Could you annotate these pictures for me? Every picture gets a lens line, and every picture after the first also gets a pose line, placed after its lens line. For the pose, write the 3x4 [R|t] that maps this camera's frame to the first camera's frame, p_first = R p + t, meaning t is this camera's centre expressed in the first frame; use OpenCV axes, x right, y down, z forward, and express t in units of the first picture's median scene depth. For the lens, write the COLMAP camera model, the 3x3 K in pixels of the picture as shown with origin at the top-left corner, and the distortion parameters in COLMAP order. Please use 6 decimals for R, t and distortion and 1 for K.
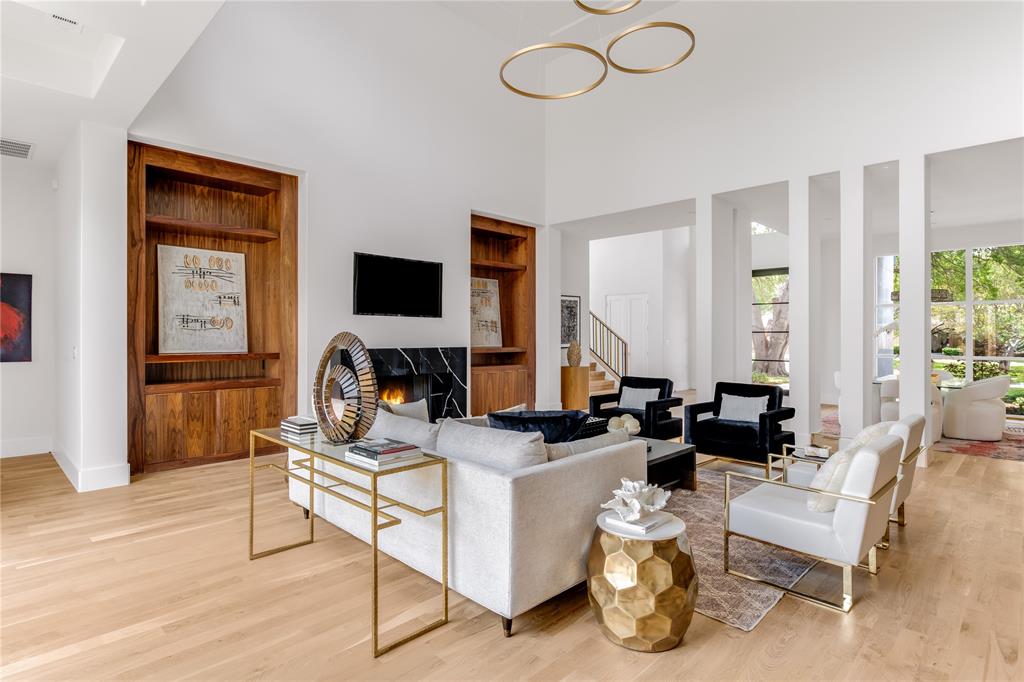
lens RADIAL K [[534.9, 0, 511.5], [0, 534.9, 332.7], [0, 0, 1]] dist [0.000265, 0.000174]
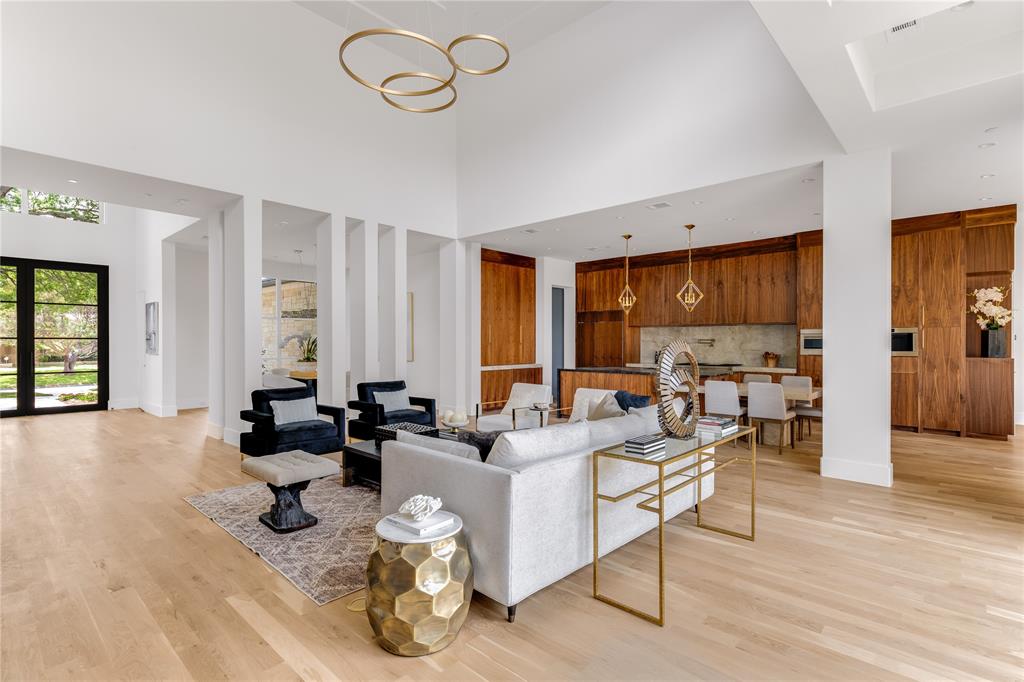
lens RADIAL K [[494.7, 0, 512.0], [0, 494.7, 341.0], [0, 0, 1]] dist [0.014762, -0.000039]
pose [[-0.028754, 0.003382, 0.999581, -0.584700], [-0.005104, 0.999981, -0.003531, 0.002887], [-0.999573, -0.005203, -0.028736, 0.596391]]
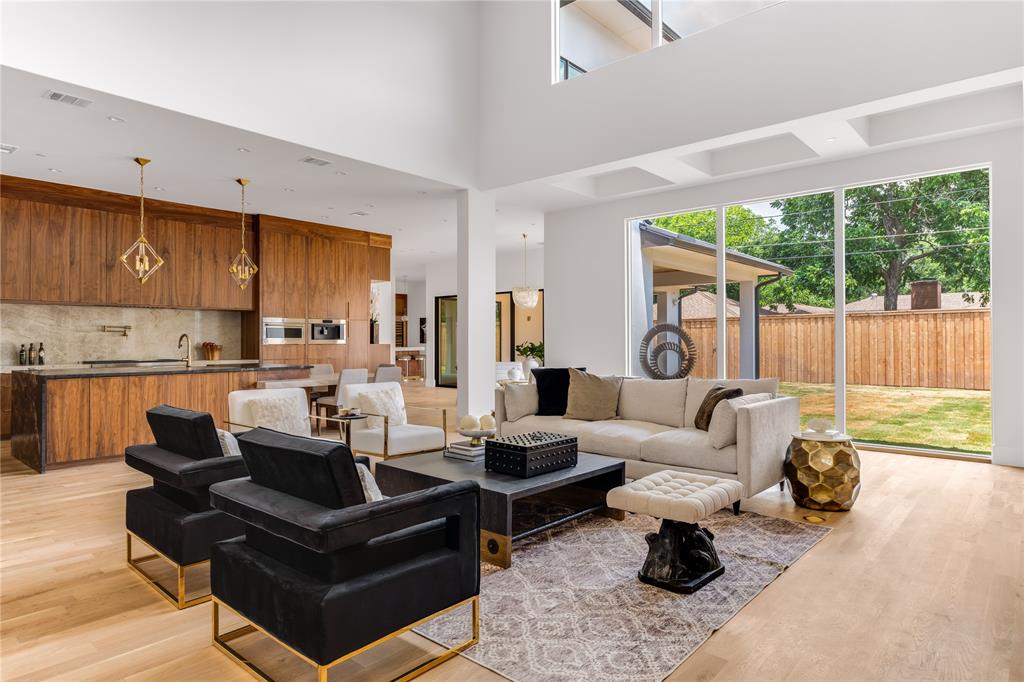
lens RADIAL K [[595.7, 0, 515.8], [0, 595.7, 337.3], [0, 0, 1]] dist [-0.002851, 0.001074]
pose [[-0.998322, 0.001523, -0.057893, 0.132395], [0.002101, 0.999948, -0.009935, 0.028117], [0.057875, -0.010040, -0.998273, 1.277292]]
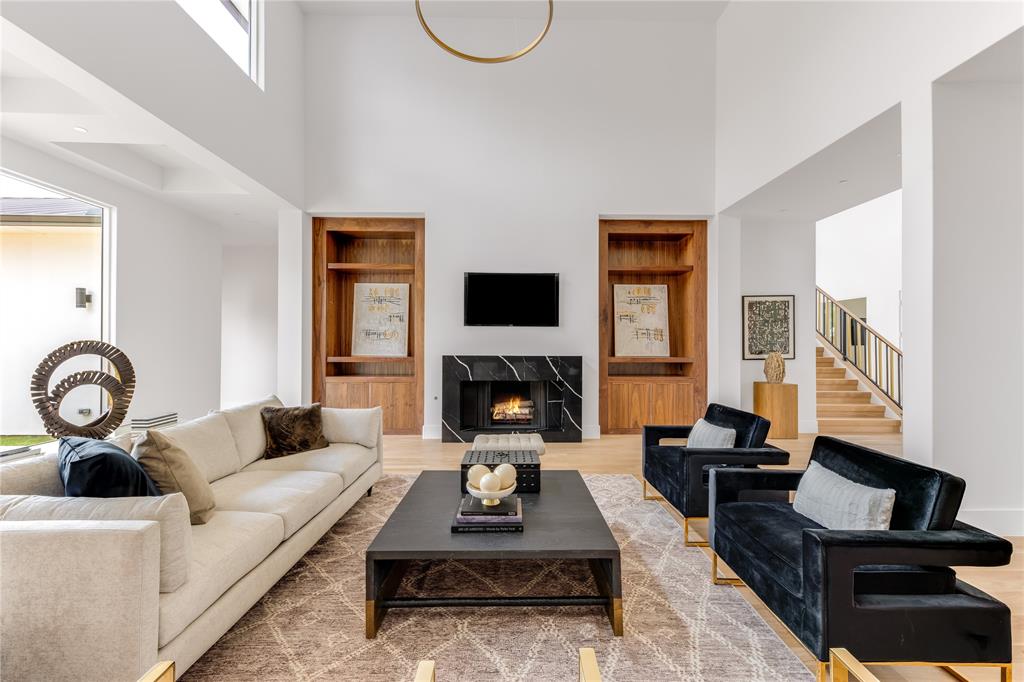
lens RADIAL K [[398.5, 0, 512.0], [0, 398.5, 341.0], [0, 0, 1]] dist [0.013603, -0.000053]
pose [[0.714806, -0.004252, -0.699310, 0.374870], [0.002066, 0.999990, -0.003969, 0.002465], [0.699319, 0.001392, 0.714808, 0.434447]]
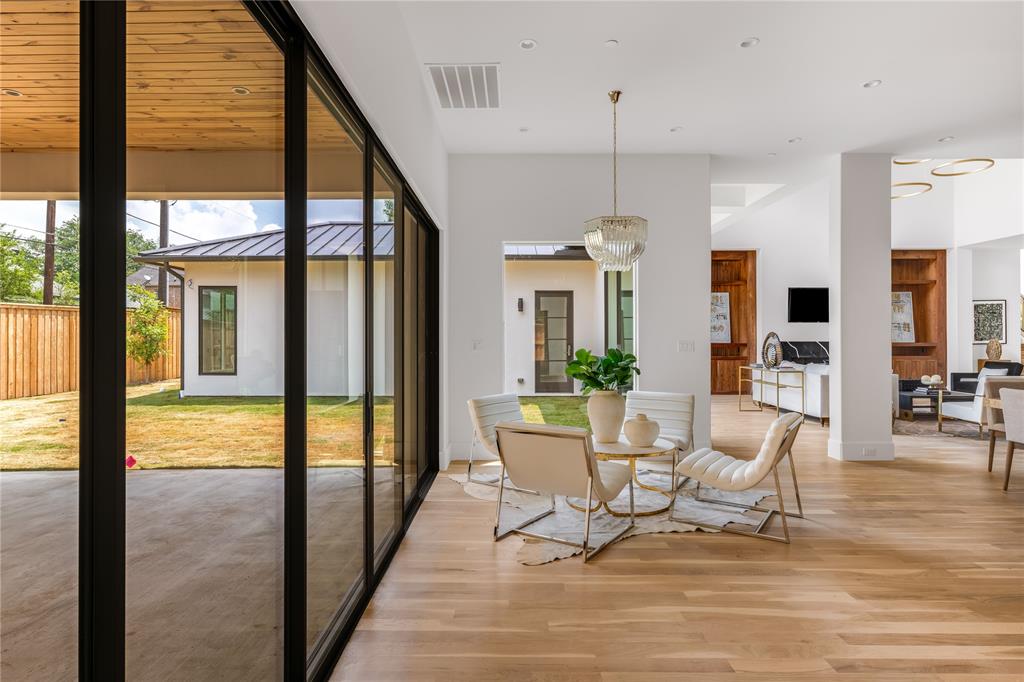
lens RADIAL K [[554.2, 0, 500.6], [0, 554.2, 332.9], [0, 0, 1]] dist [-0.001333, -0.001447]
pose [[0.685792, -0.003498, -0.727789, 0.381351], [0.005740, 0.999983, 0.000602, -0.005516], [0.727775, -0.004590, 0.685801, -0.944190]]
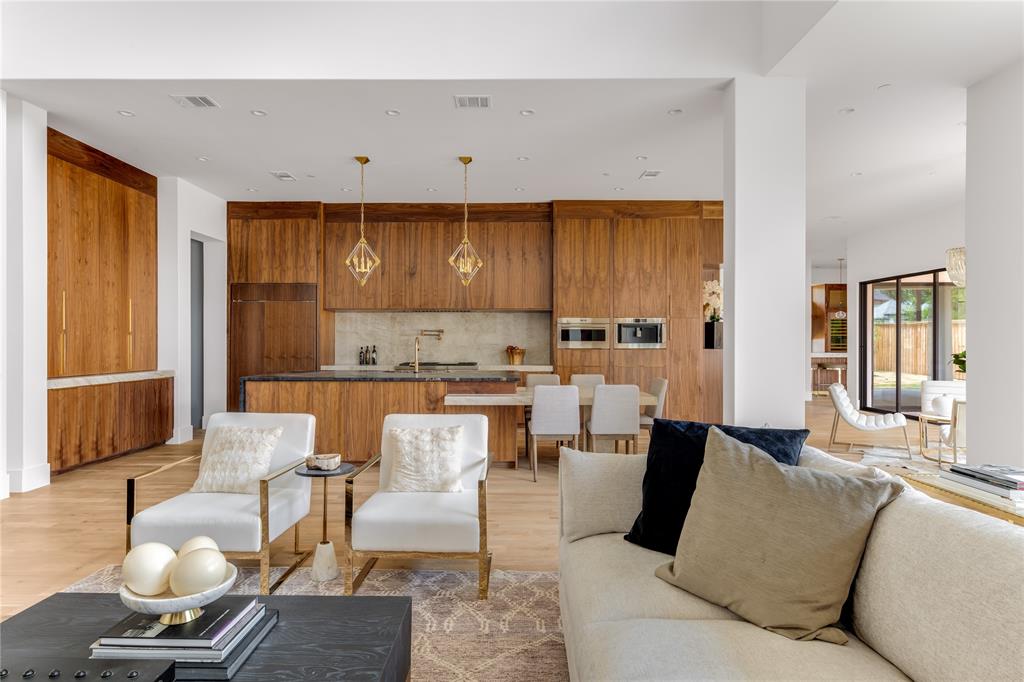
lens RADIAL K [[558.8, 0, 505.3], [0, 558.8, 342.8], [0, 0, 1]] dist [-0.003427, -0.000348]
pose [[-0.694159, 0.000568, 0.719821, -0.113270], [-0.003712, 0.999984, -0.004369, 0.023042], [-0.719812, -0.005705, -0.694146, 0.718129]]
